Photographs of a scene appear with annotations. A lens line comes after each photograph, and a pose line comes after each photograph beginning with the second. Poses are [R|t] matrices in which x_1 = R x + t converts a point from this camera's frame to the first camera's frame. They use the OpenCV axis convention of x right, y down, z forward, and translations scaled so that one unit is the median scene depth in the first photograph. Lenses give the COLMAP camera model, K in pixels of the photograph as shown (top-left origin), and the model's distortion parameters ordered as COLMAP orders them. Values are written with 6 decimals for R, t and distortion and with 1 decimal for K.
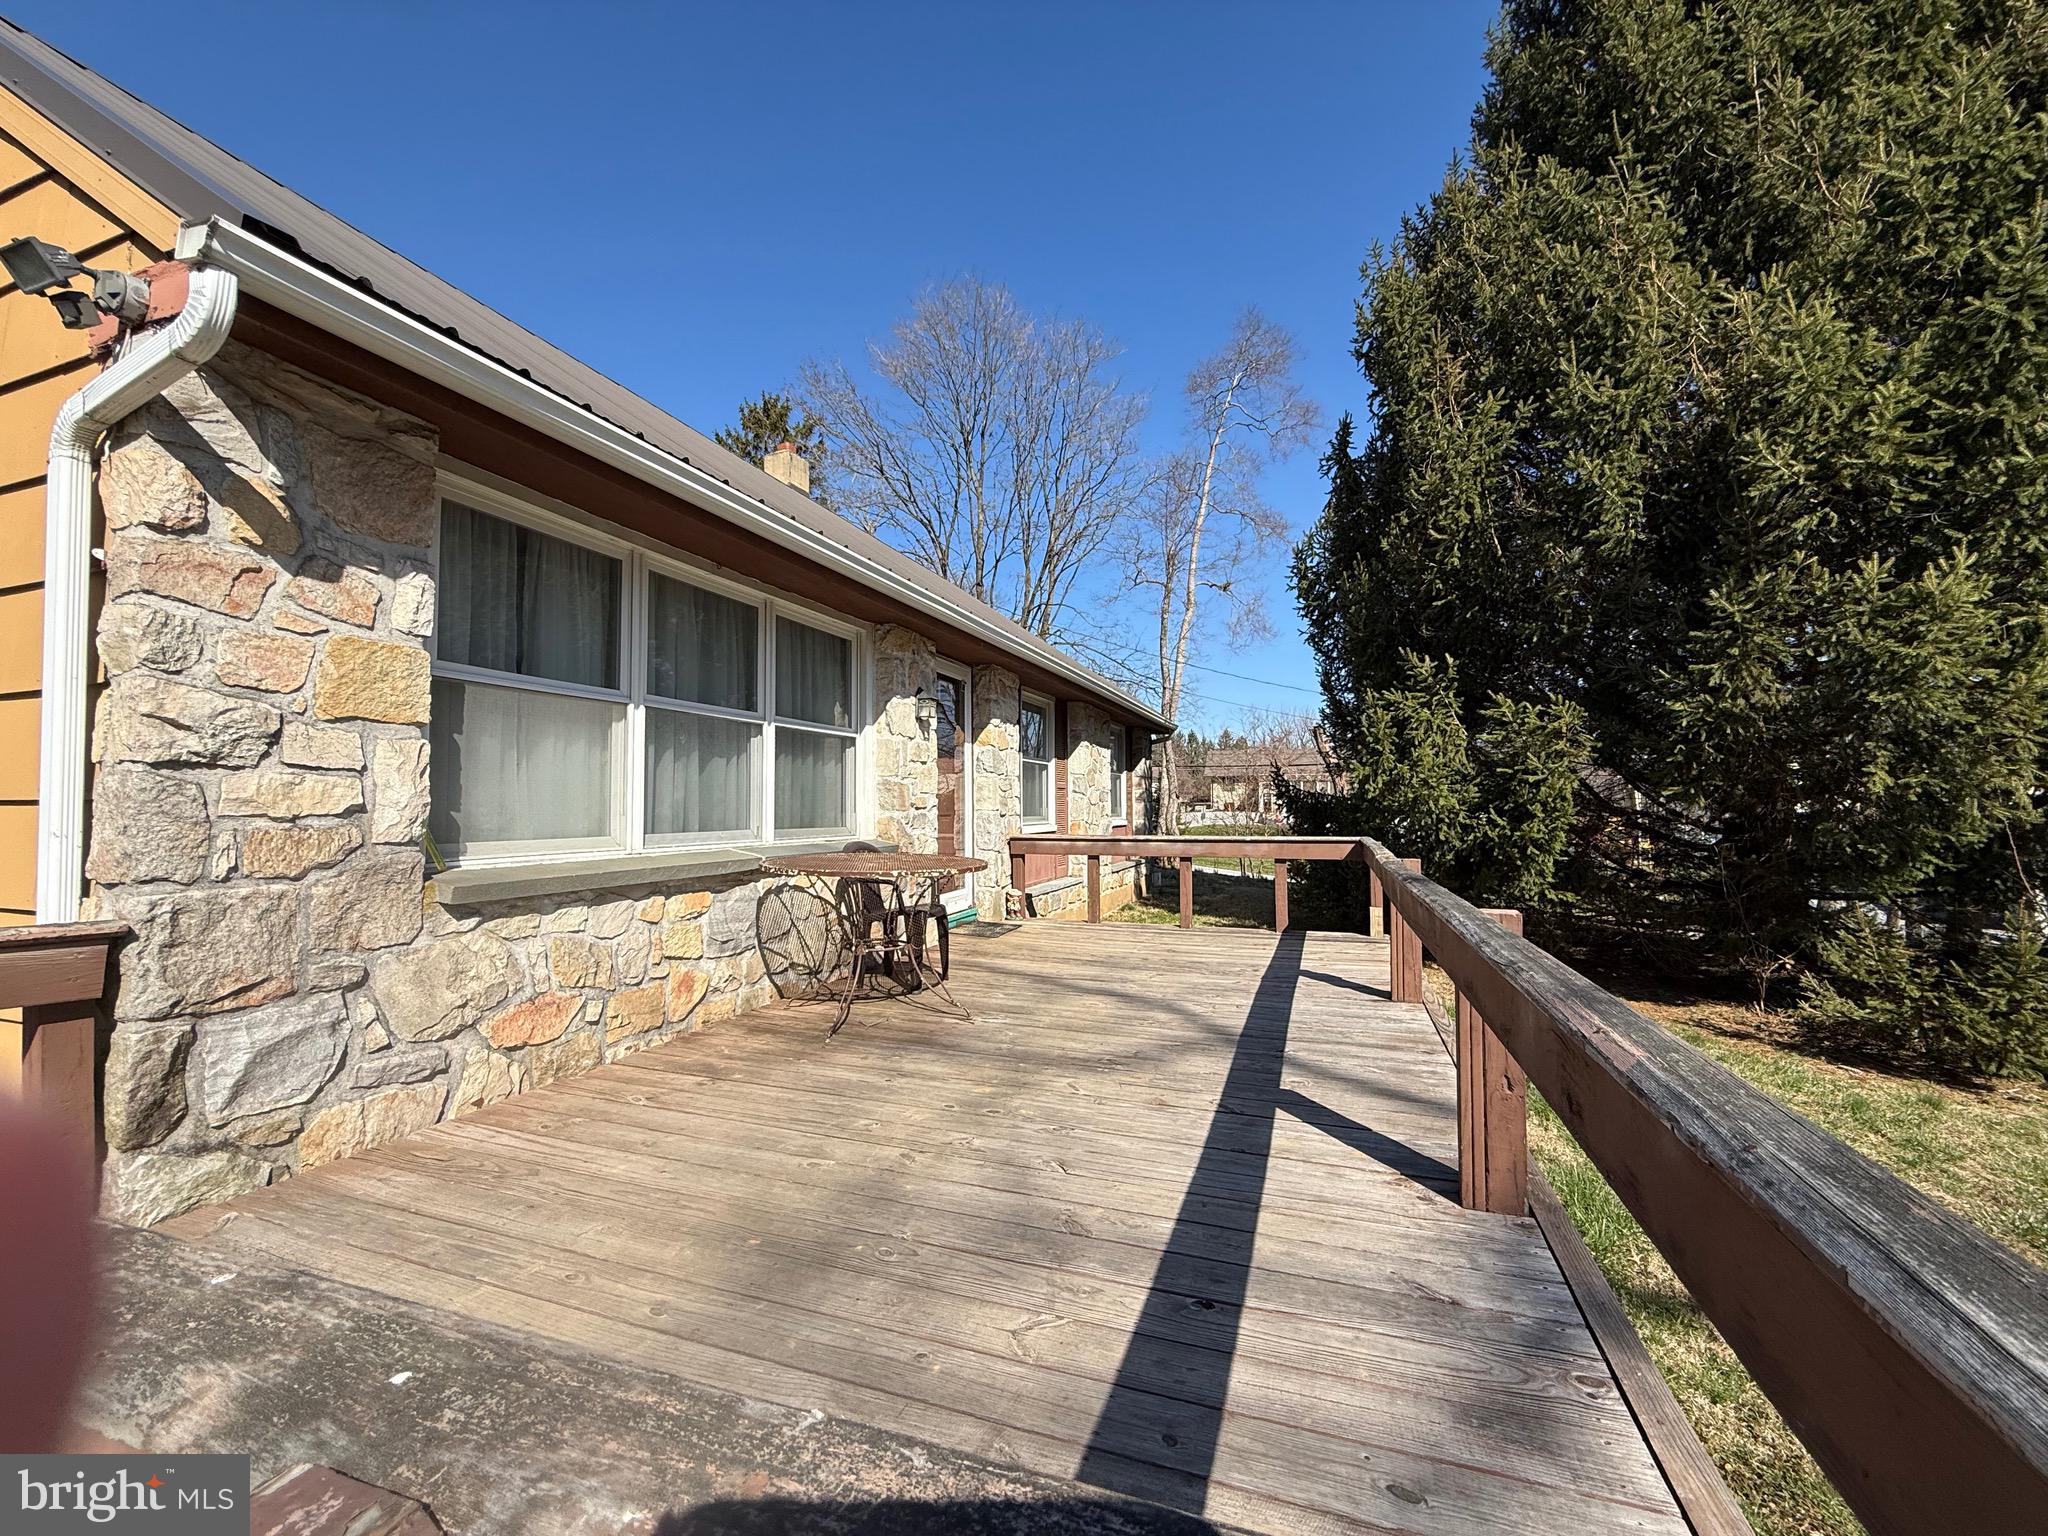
lens RADIAL K [[819.3, 0, 1020.5], [0, 819.3, 773.9], [0, 0, 1]] dist [0.002441, -0.001362]
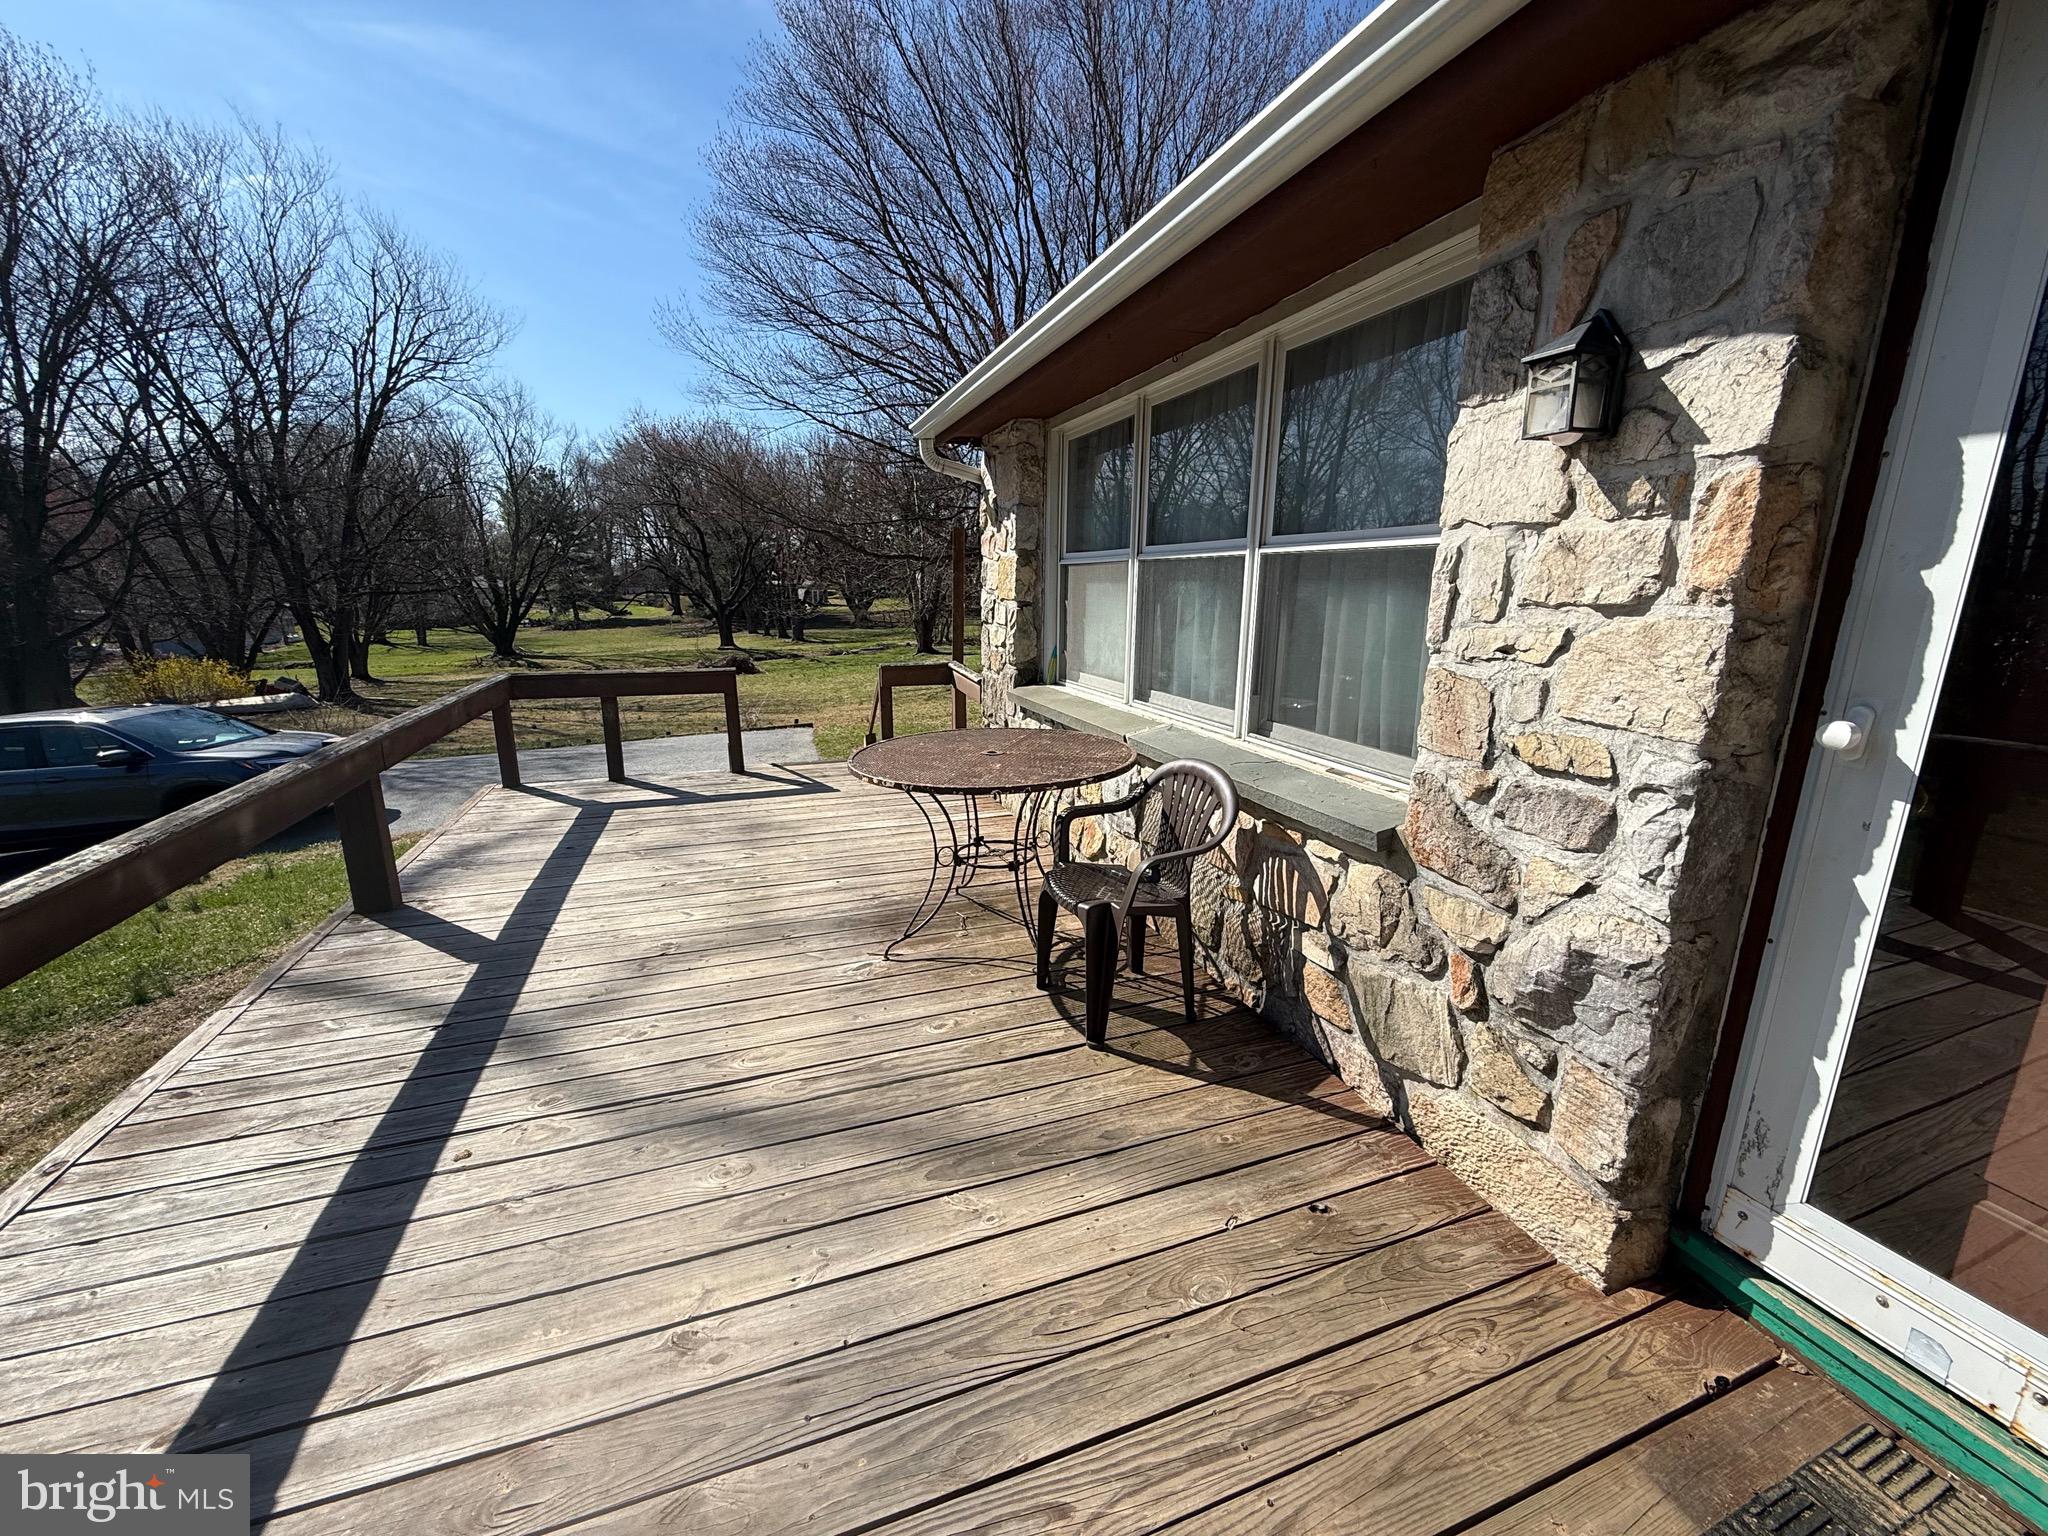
lens RADIAL K [[819.3, 0, 1023.6], [0, 819.3, 784.9], [0, 0, 1]] dist [0.002441, -0.001362]
pose [[-0.766877, 0.140840, -0.626150, 0.378227], [0.013337, 0.978911, 0.203851, -0.024059], [0.641655, 0.147978, -0.752583, 2.025668]]
